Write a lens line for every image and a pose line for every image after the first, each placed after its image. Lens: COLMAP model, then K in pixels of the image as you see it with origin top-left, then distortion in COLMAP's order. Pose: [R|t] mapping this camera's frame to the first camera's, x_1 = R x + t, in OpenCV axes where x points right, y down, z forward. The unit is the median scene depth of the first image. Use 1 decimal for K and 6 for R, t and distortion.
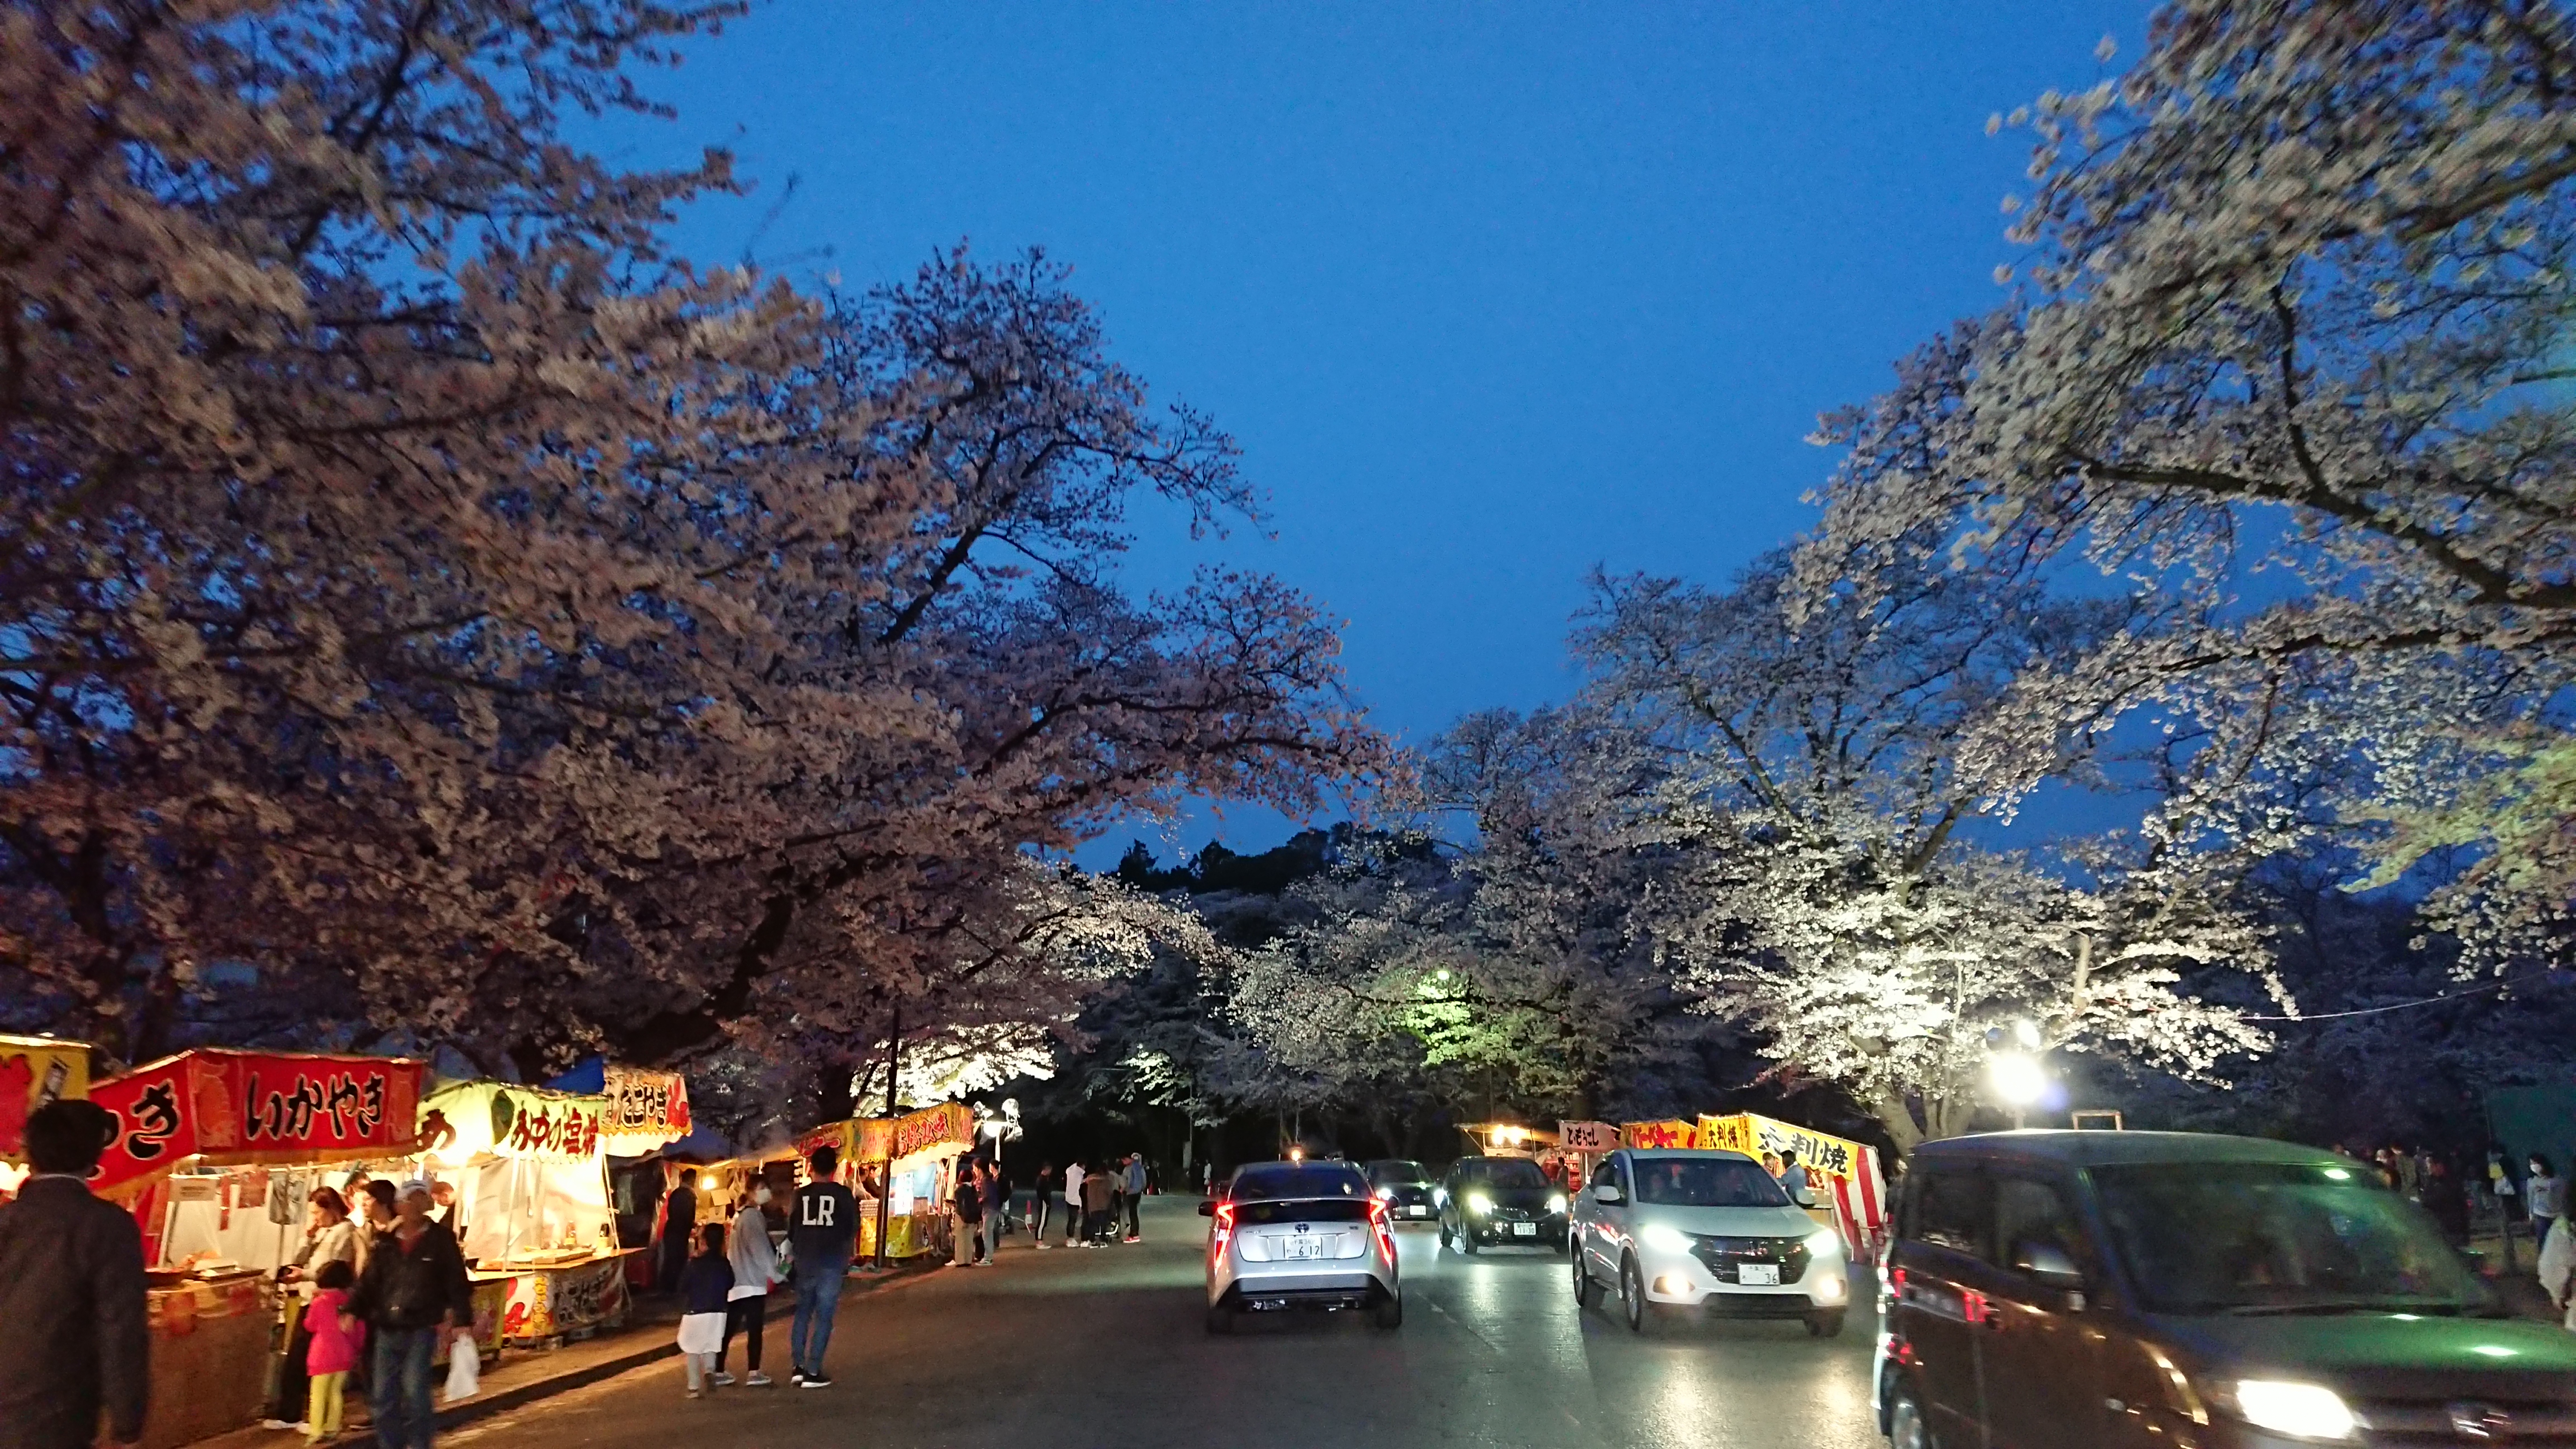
lens RADIAL K [[1809.4, 0, 1216.4], [0, 1809.4, 723.5], [0, 0, 1]] dist [0.164316, -0.244624]
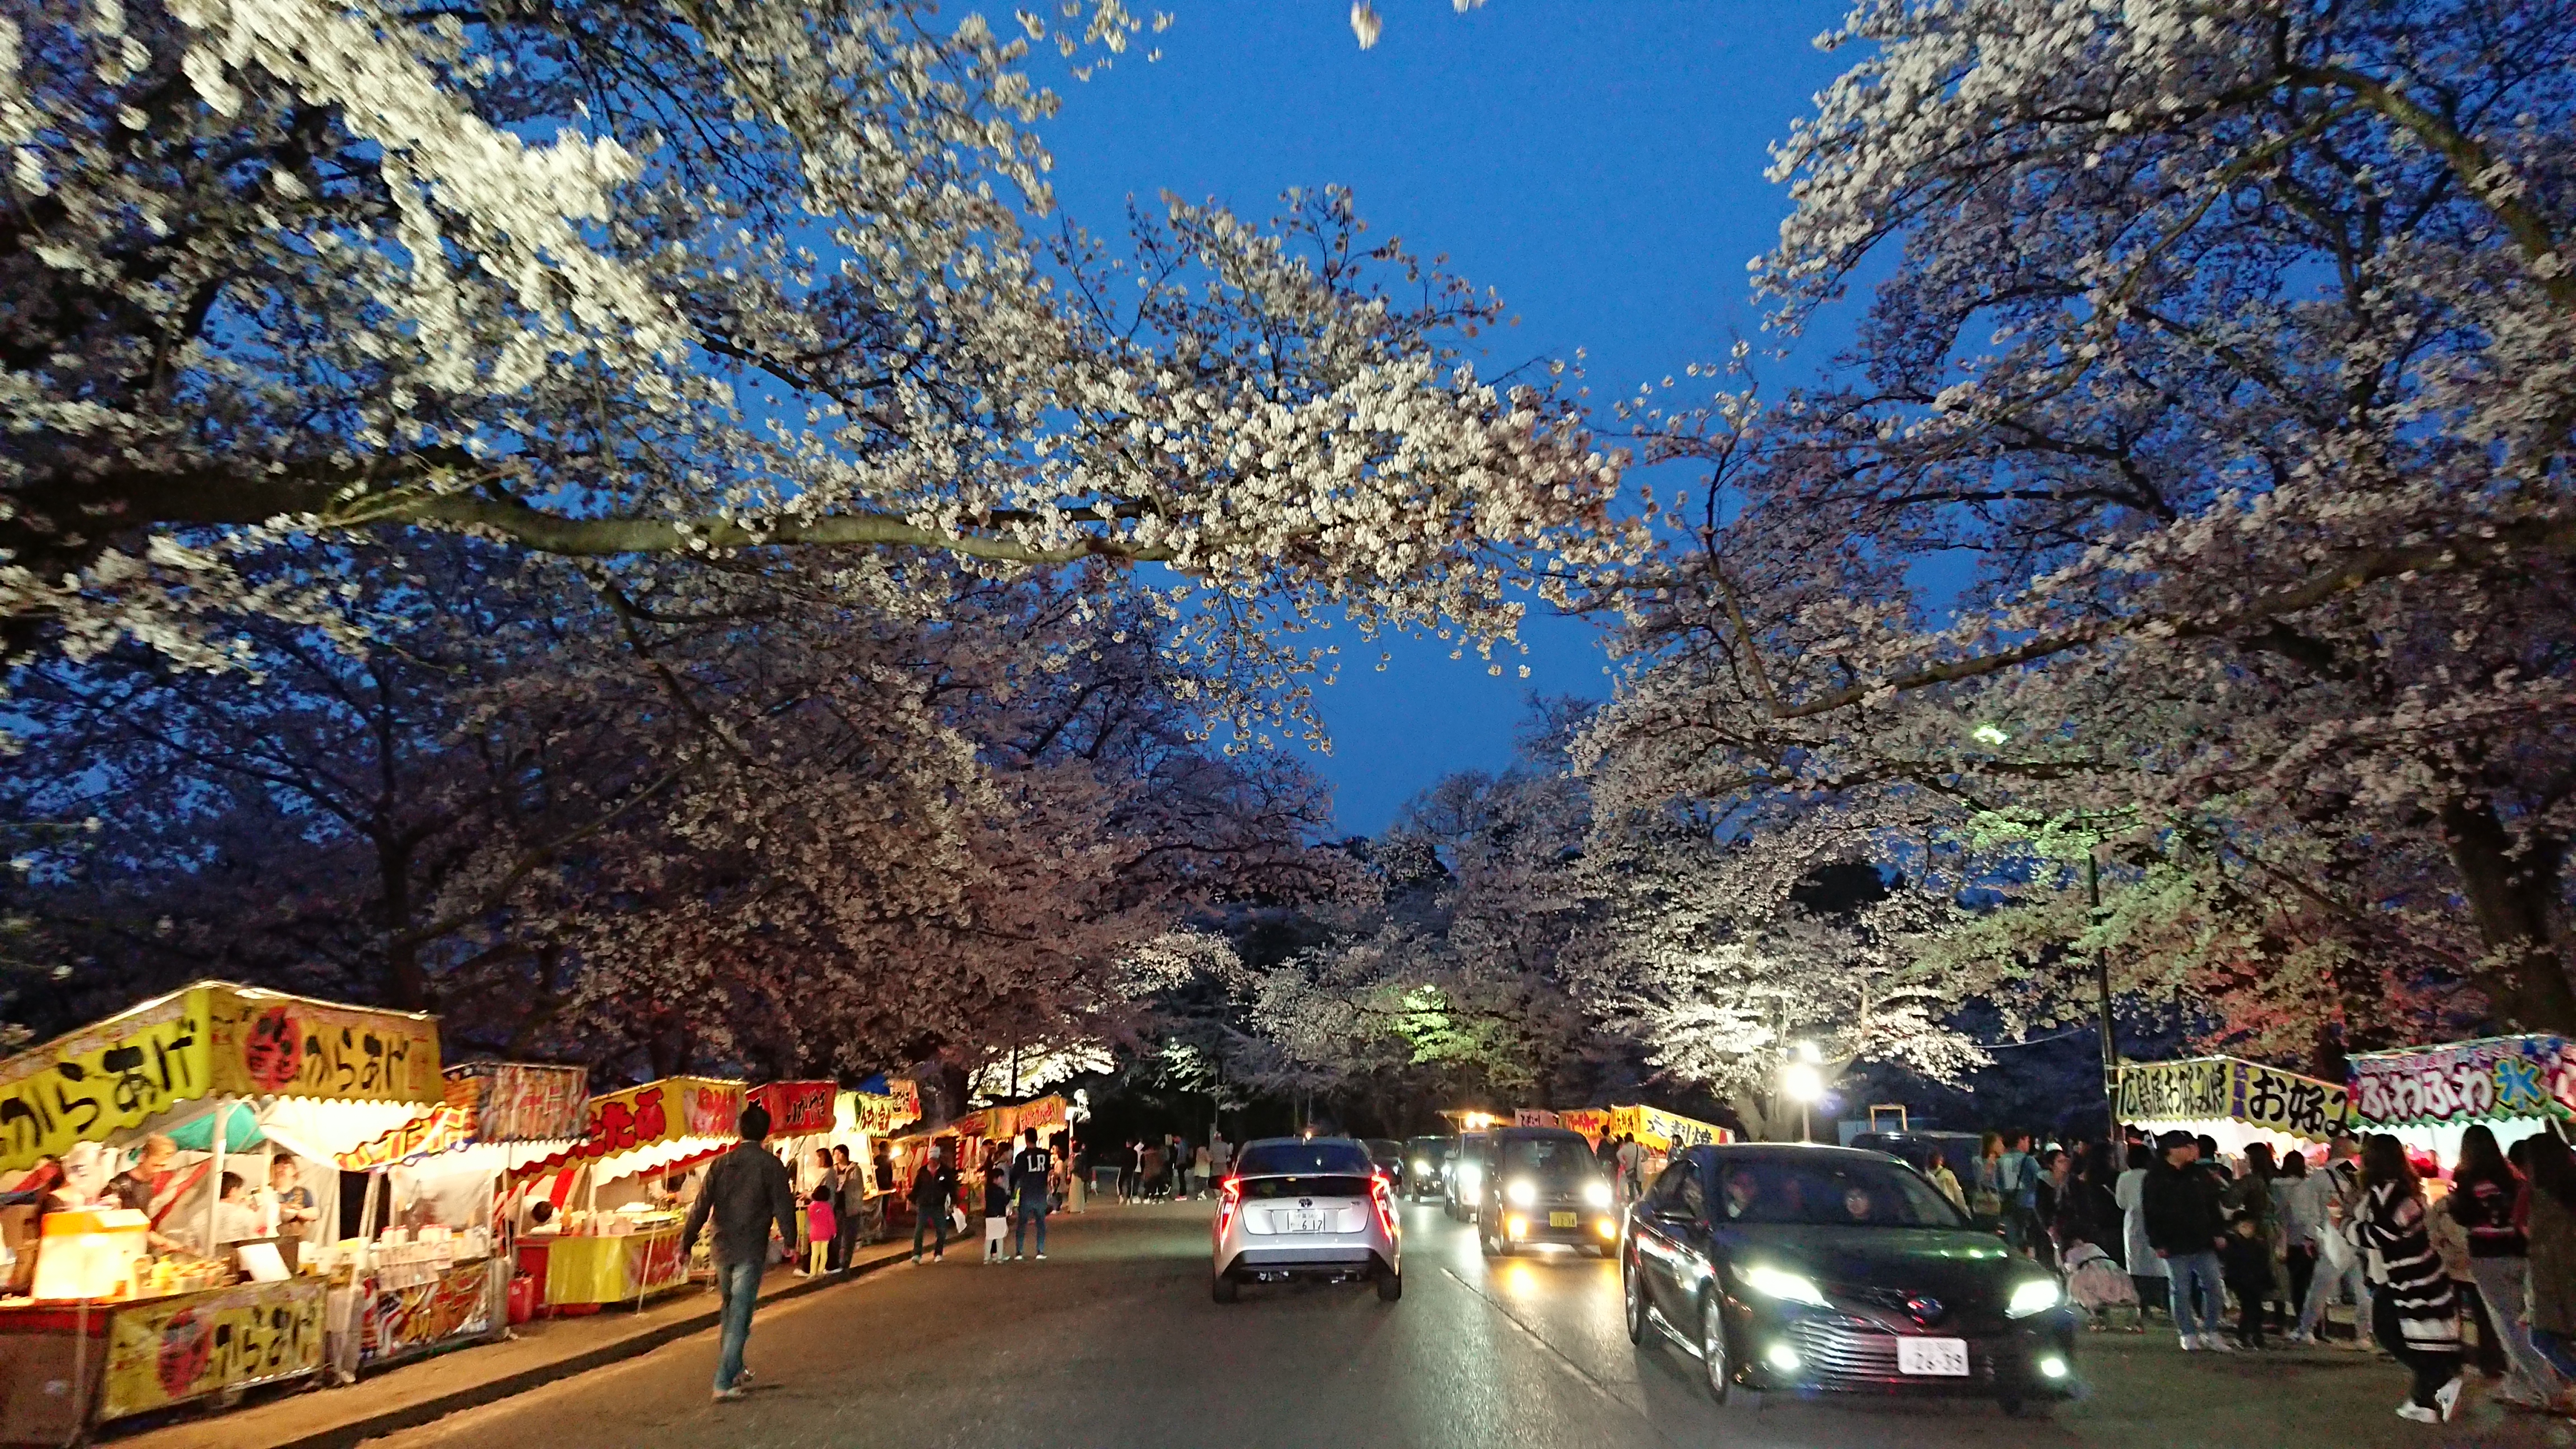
lens RADIAL K [[1809.4, 0, 1216.4], [0, 1809.4, 723.5], [0, 0, 1]] dist [0.164316, -0.244624]
pose [[0.999953, 0.002240, -0.009479, -0.007077], [-0.002146, 0.999949, 0.009893, -0.058541], [0.009501, -0.009873, 0.999906, -0.250747]]
